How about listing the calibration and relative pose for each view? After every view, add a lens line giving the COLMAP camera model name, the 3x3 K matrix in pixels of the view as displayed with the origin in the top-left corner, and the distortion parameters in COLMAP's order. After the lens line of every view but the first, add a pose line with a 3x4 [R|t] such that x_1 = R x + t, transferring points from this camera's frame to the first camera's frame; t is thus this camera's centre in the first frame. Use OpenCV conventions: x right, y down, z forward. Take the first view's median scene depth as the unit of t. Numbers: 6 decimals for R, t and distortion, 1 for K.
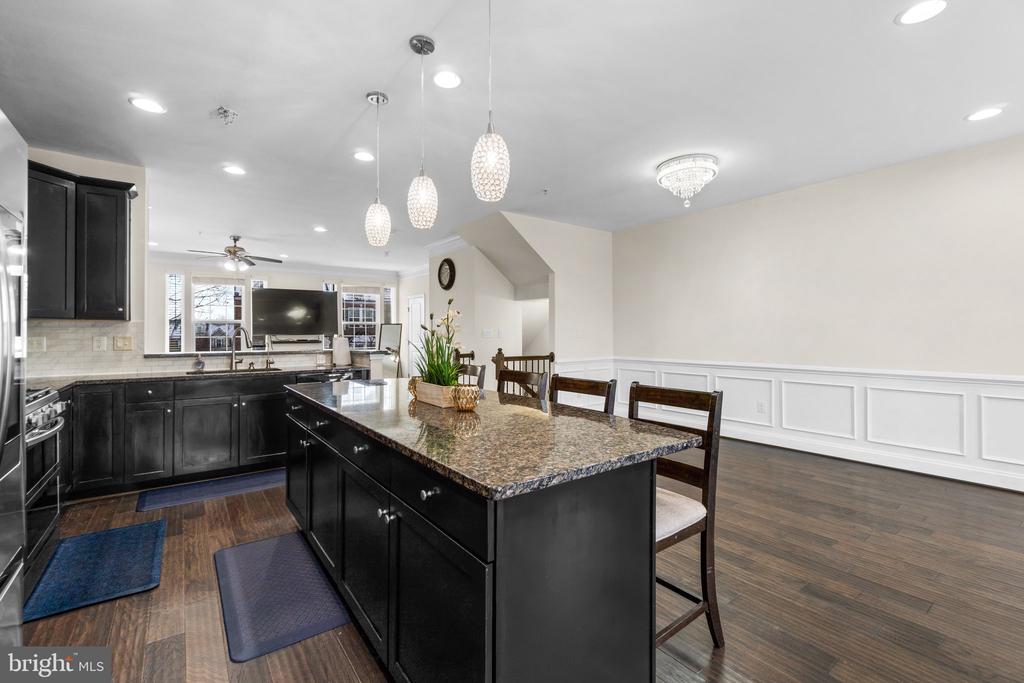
lens RADIAL K [[441.5, 0, 510.1], [0, 441.5, 334.7], [0, 0, 1]] dist [0.000390, 0.000040]
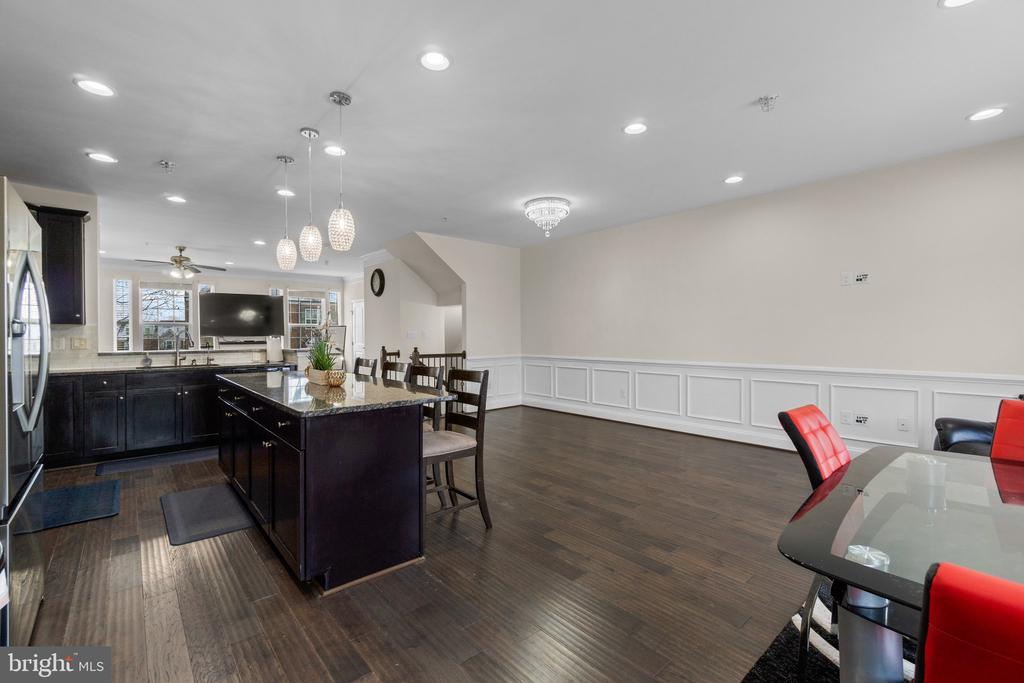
lens RADIAL K [[441.5, 0, 514.4], [0, 441.5, 342.2], [0, 0, 1]] dist [0.000390, 0.000040]
pose [[0.996885, -0.002421, 0.078826, 0.212858], [0.001272, 0.999892, 0.014629, 0.000132], [-0.078853, -0.014483, 0.996781, -0.298061]]
